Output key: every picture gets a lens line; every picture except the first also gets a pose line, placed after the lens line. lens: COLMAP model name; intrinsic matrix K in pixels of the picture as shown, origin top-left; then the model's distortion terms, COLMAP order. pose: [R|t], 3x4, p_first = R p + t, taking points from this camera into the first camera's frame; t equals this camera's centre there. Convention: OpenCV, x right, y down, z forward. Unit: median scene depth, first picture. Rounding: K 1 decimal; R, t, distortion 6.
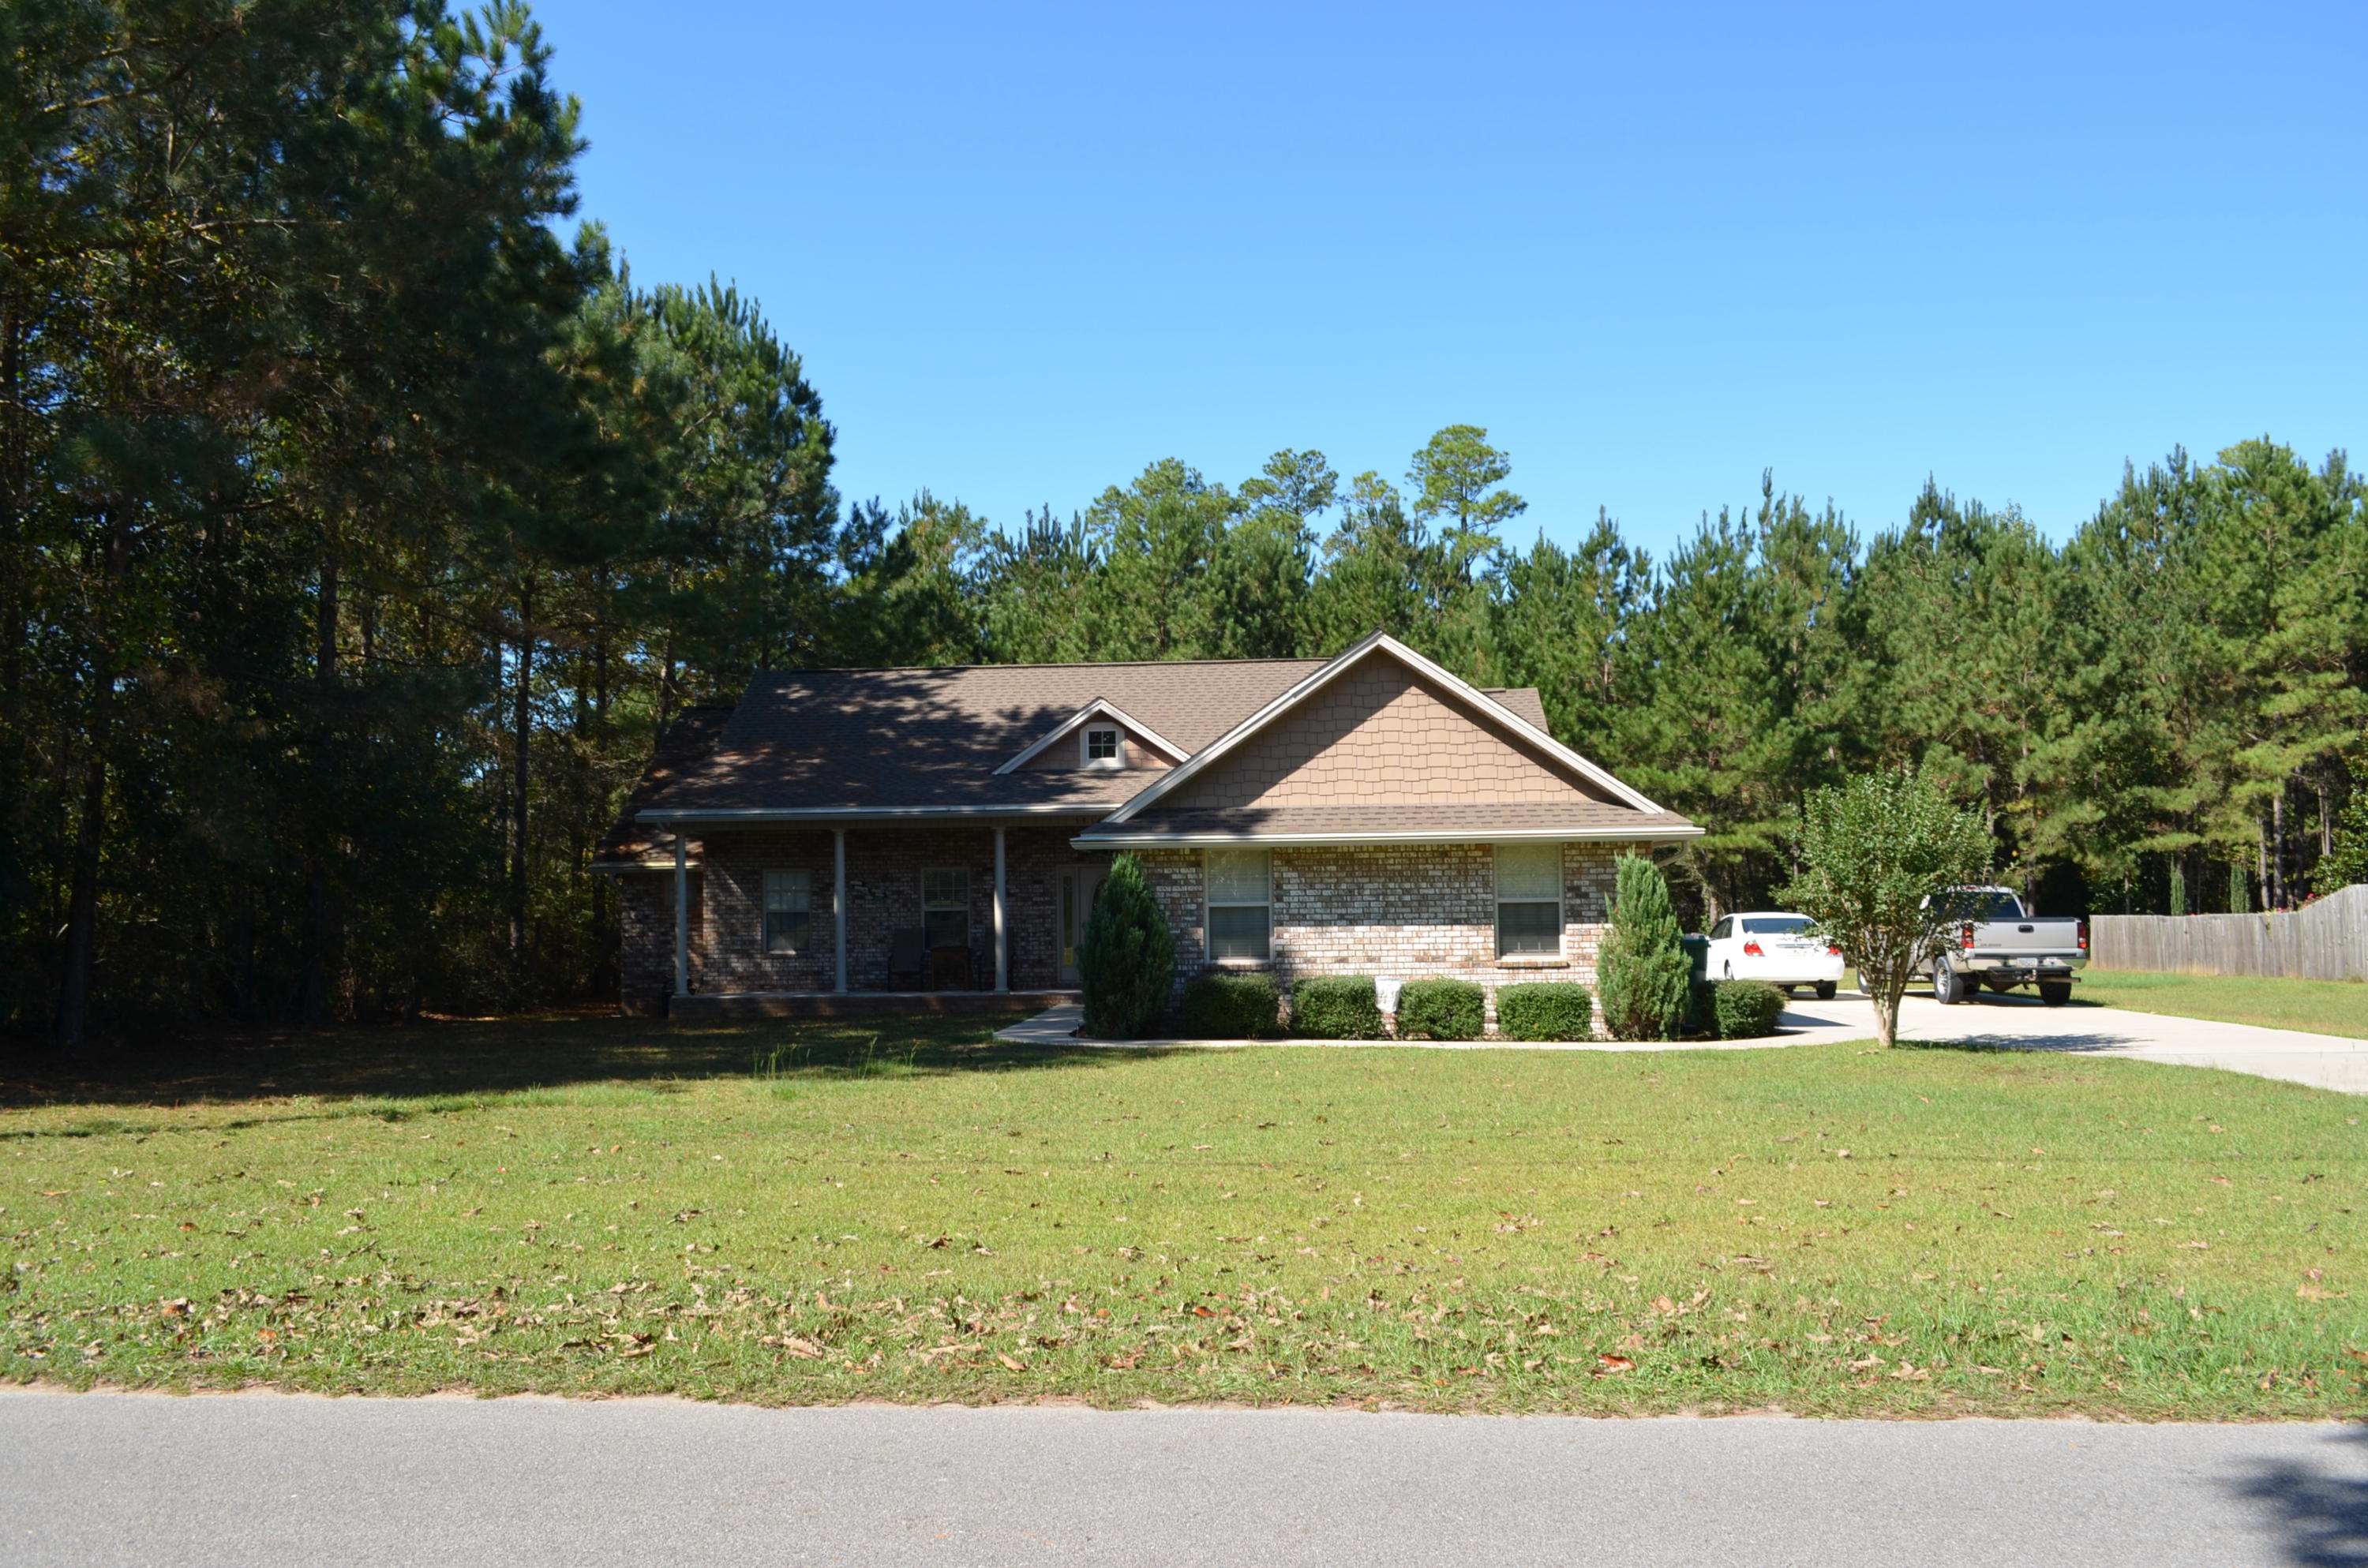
lens RADIAL K [[1864.8, 0, 1177.8], [0, 1864.8, 791.0], [0, 0, 1]] dist [-0.010301, -0.000497]
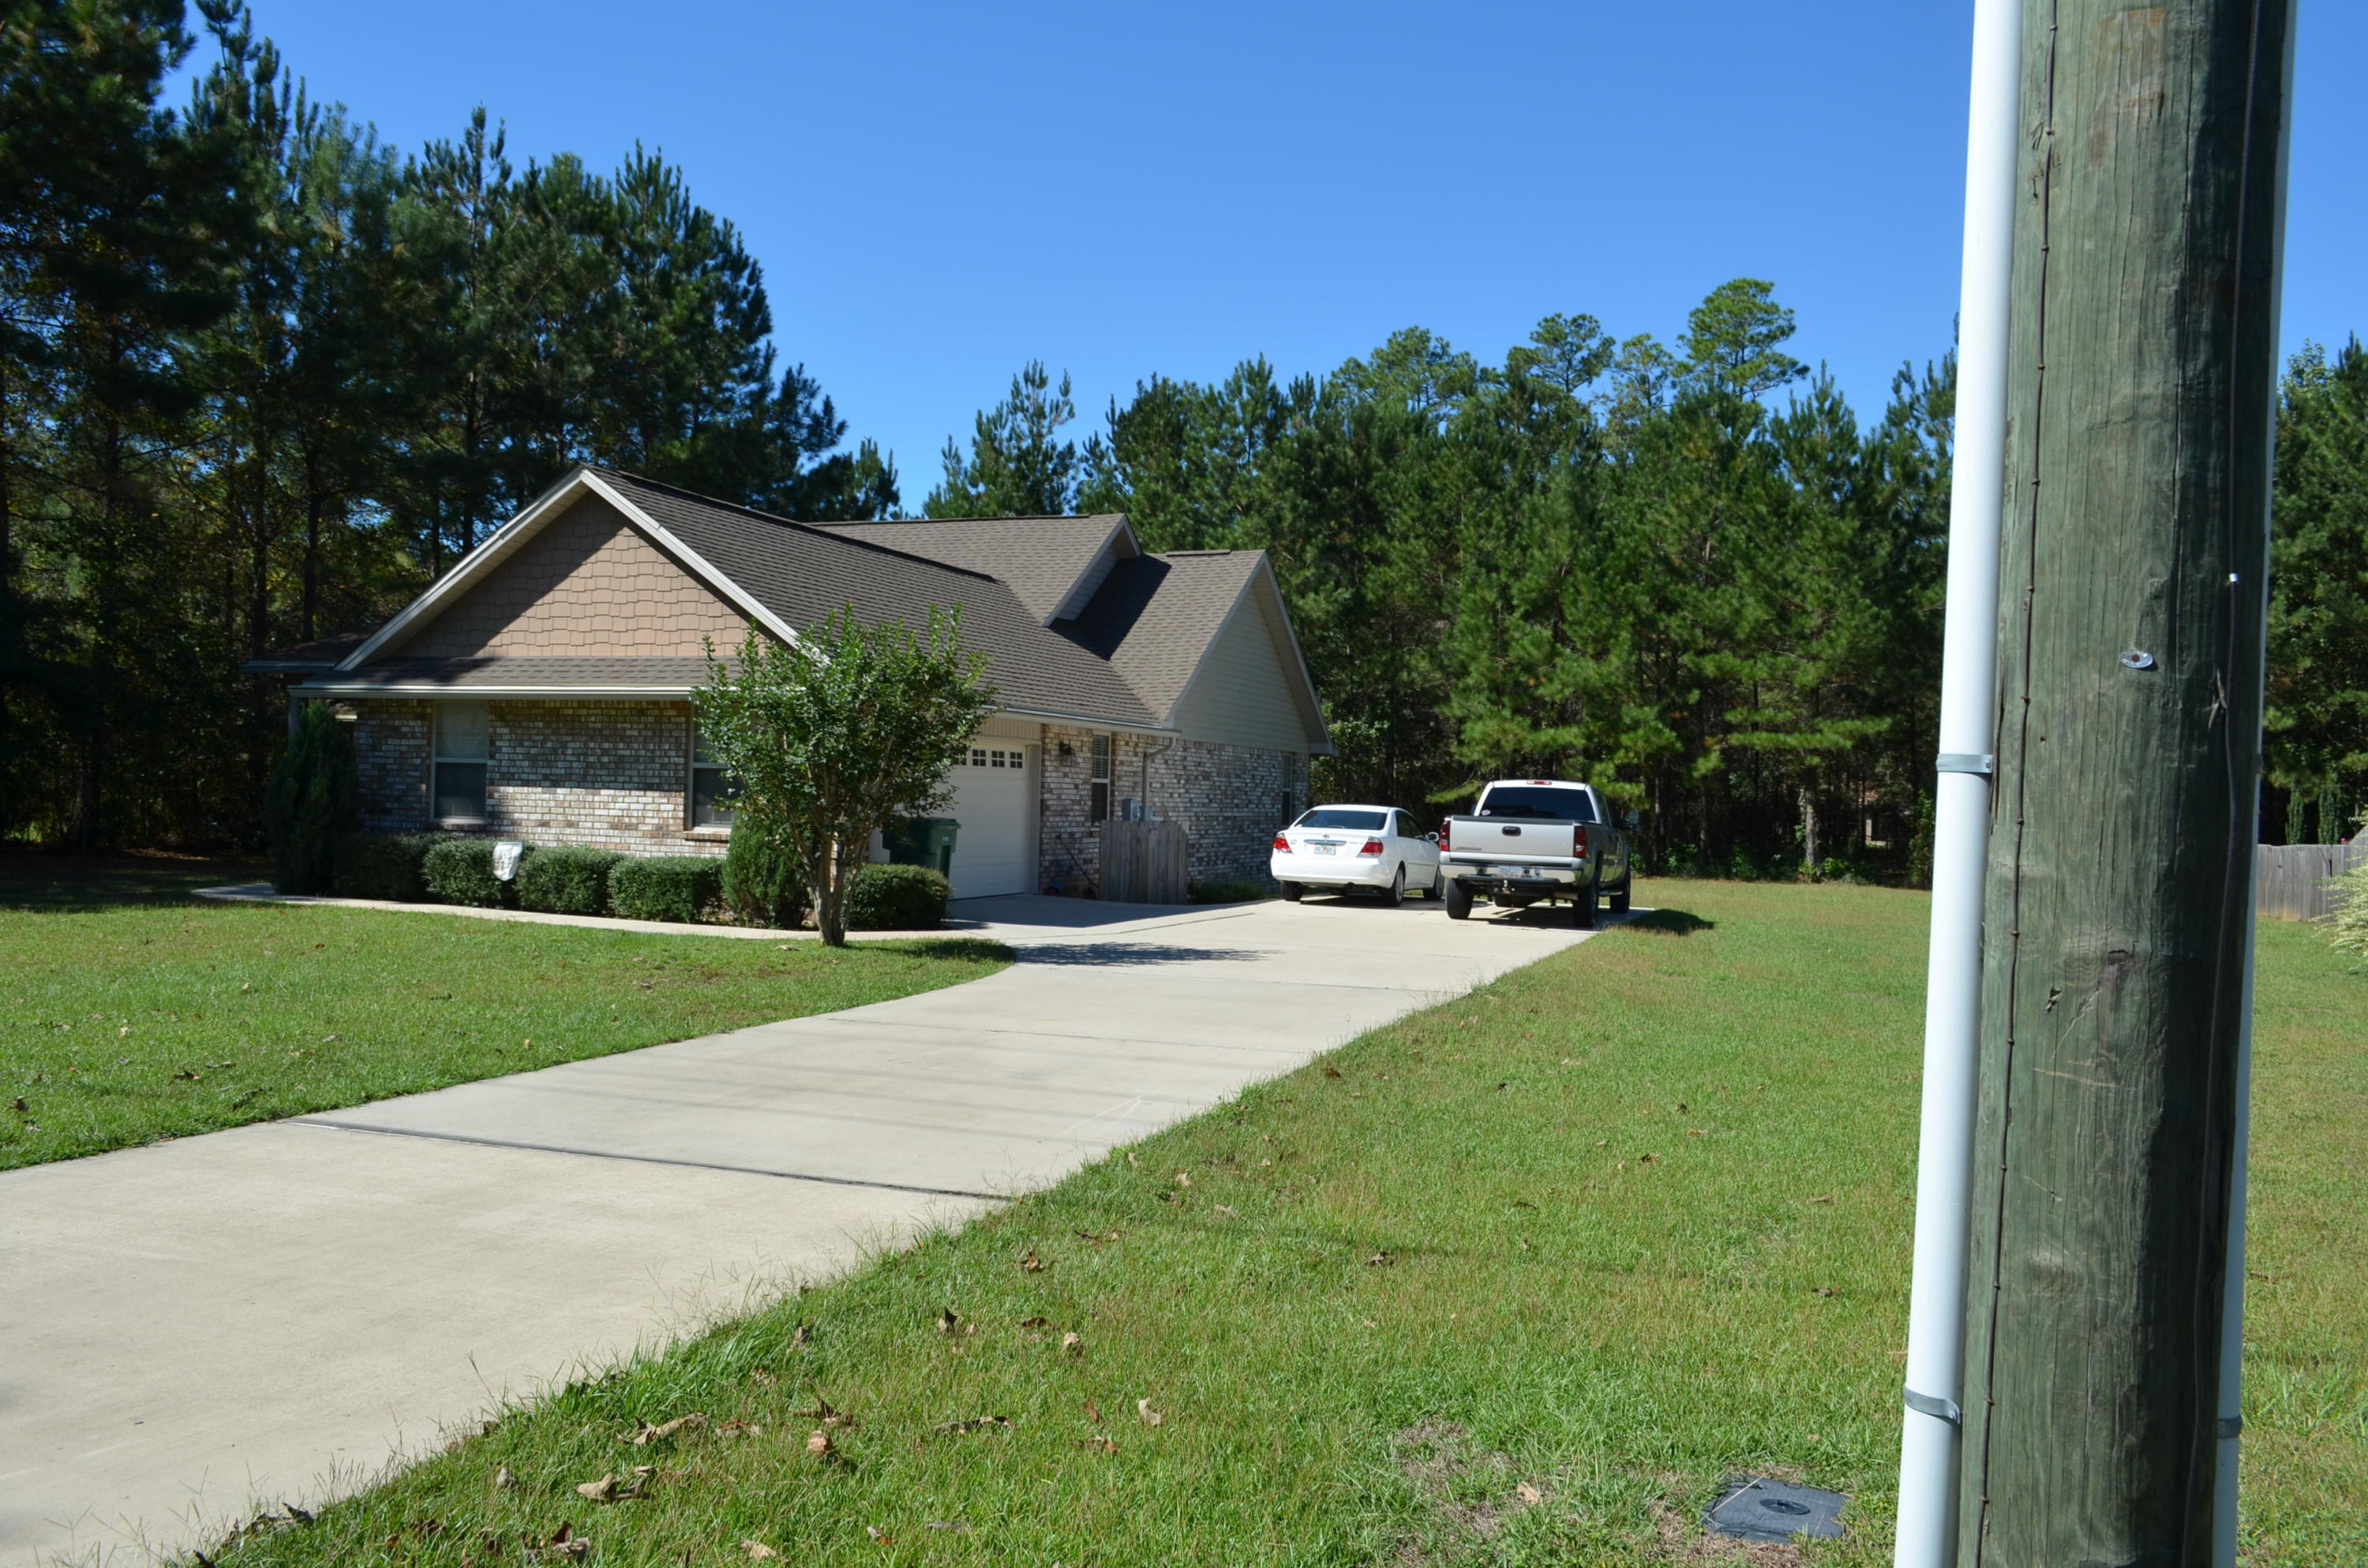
lens RADIAL K [[1864.8, 0, 1198.0], [0, 1864.8, 774.0], [0, 0, 1]] dist [-0.010301, -0.000497]
pose [[0.959709, 0.035027, -0.278805, 0.484328], [-0.021796, 0.998490, 0.050419, 0.009026], [0.280150, -0.042311, 0.959023, 0.150628]]
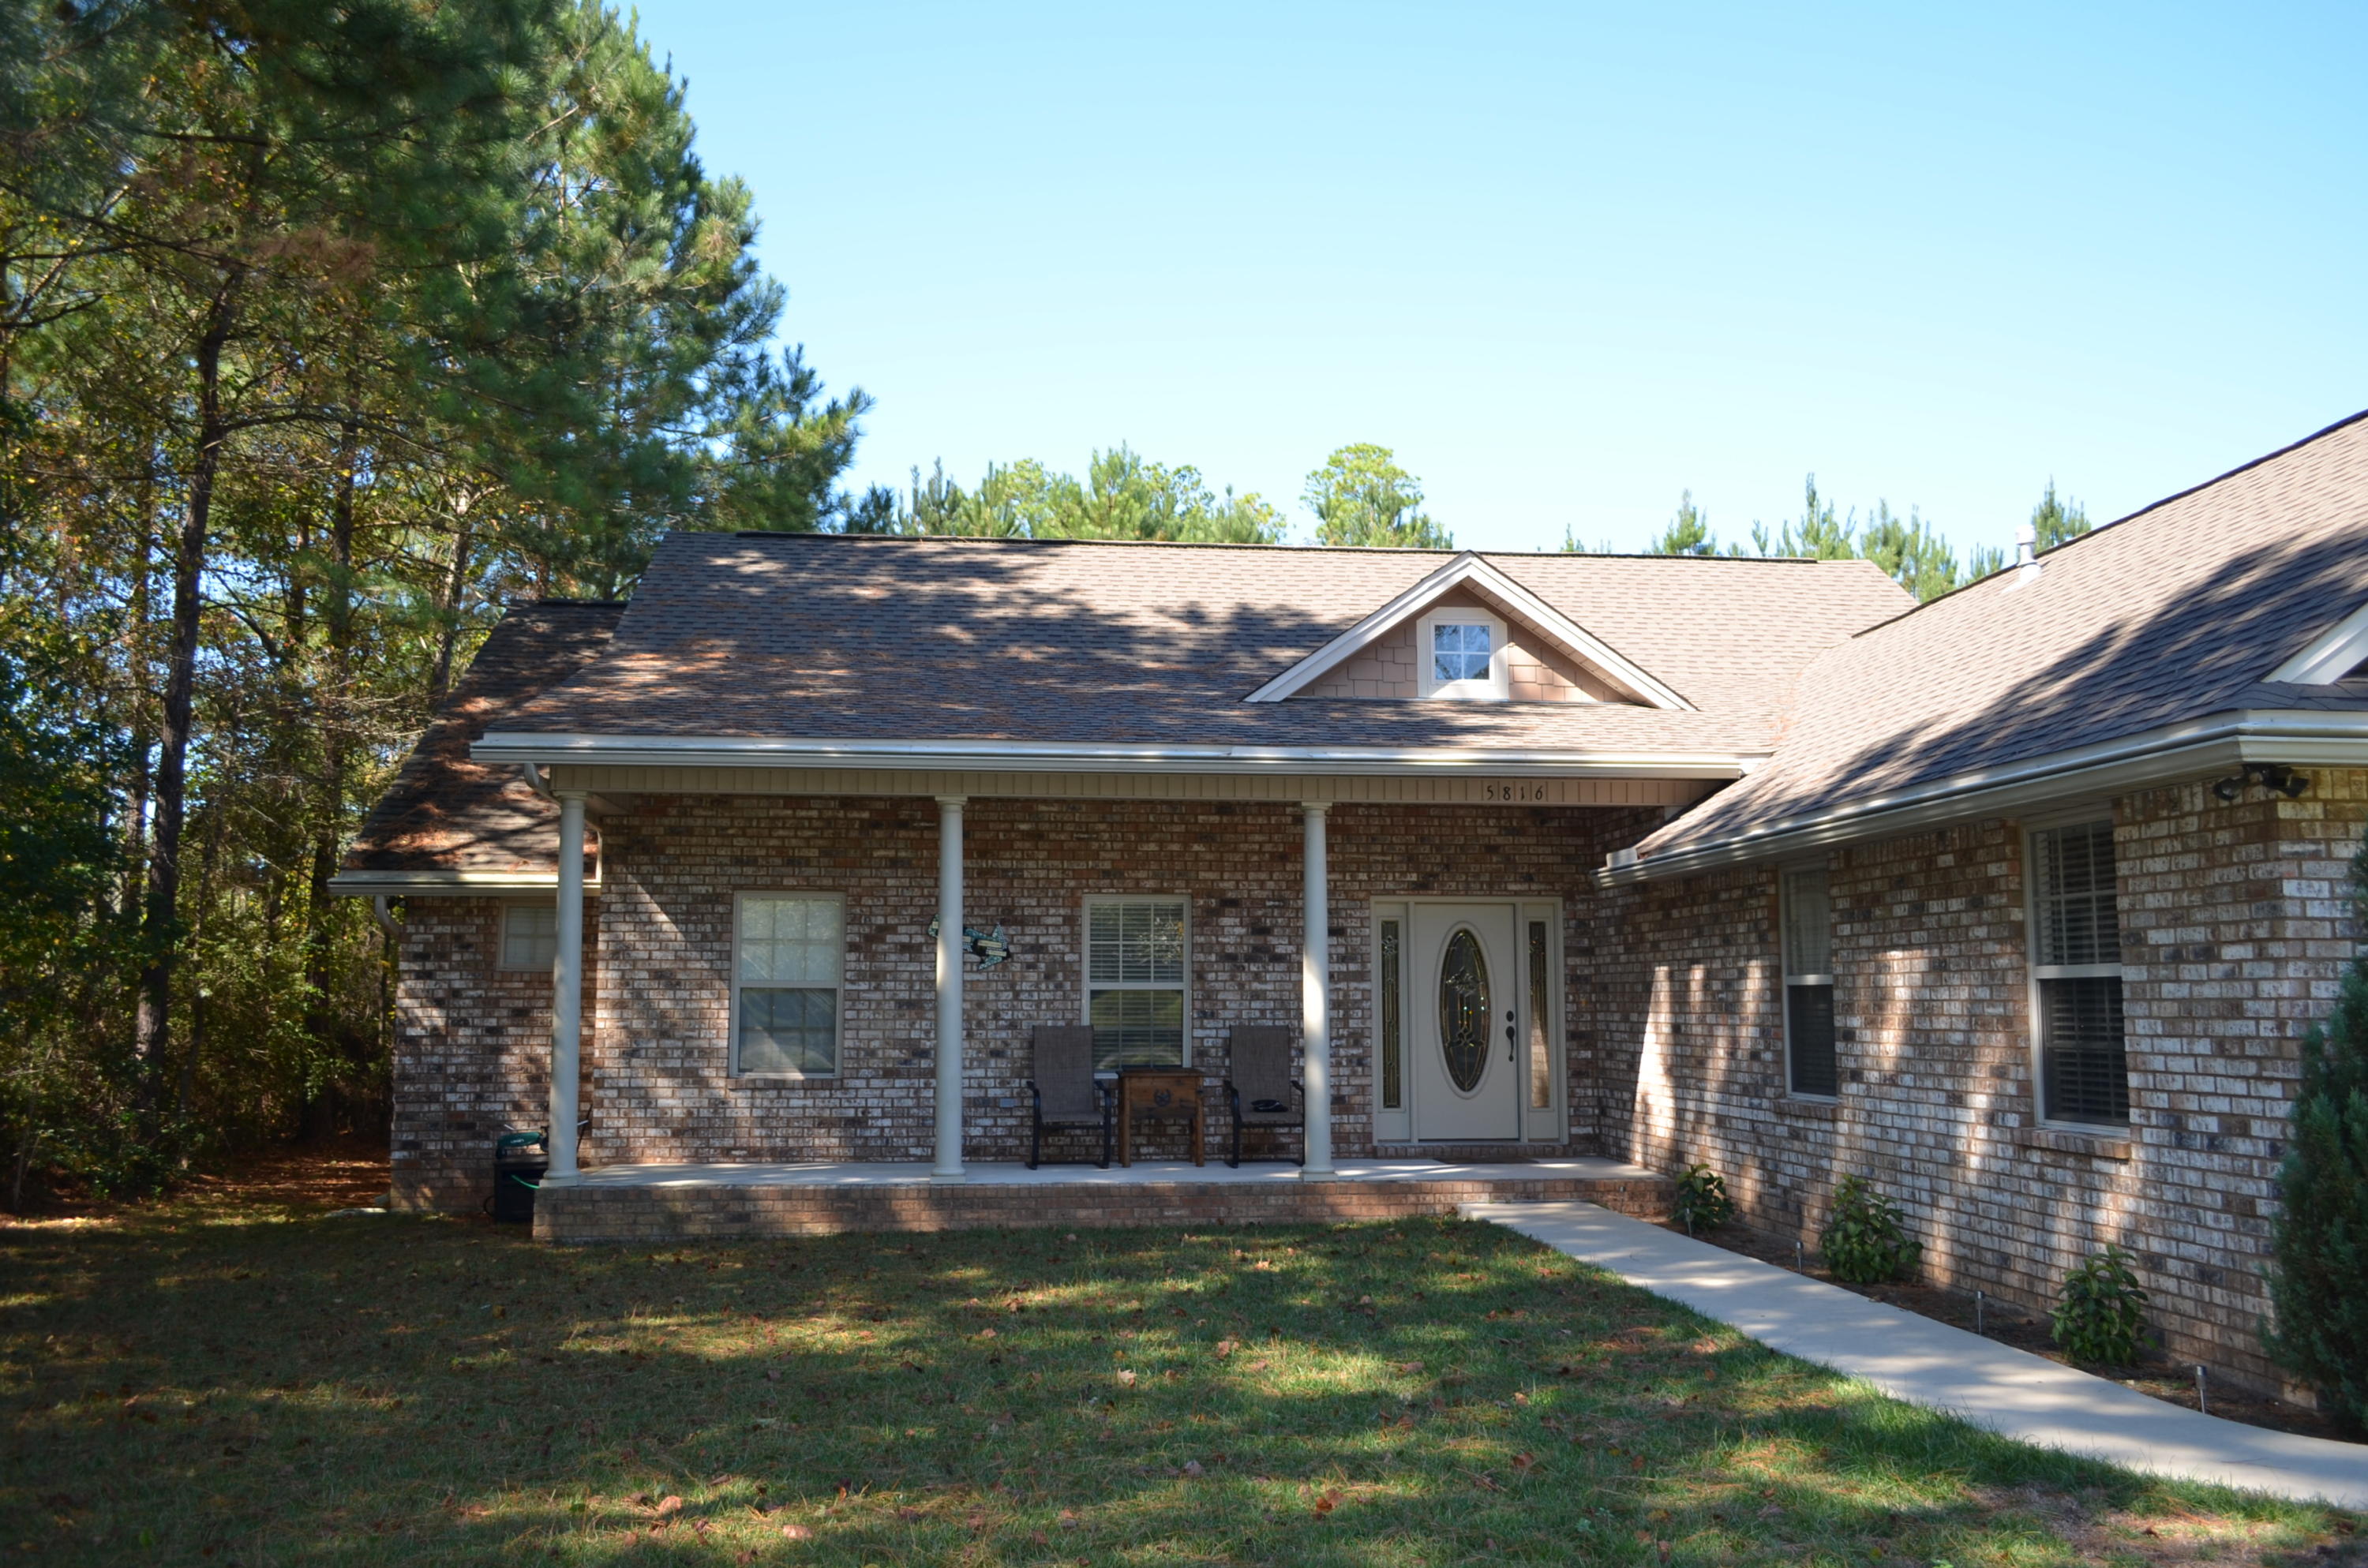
lens RADIAL K [[1864.8, 0, 1170.5], [0, 1864.8, 790.8], [0, 0, 1]] dist [-0.010301, -0.000497]
pose [[0.987667, 0.033982, 0.152834, -0.188979], [-0.025734, 0.998120, -0.055628, 0.040474], [-0.154437, 0.051009, 0.986685, 0.535333]]
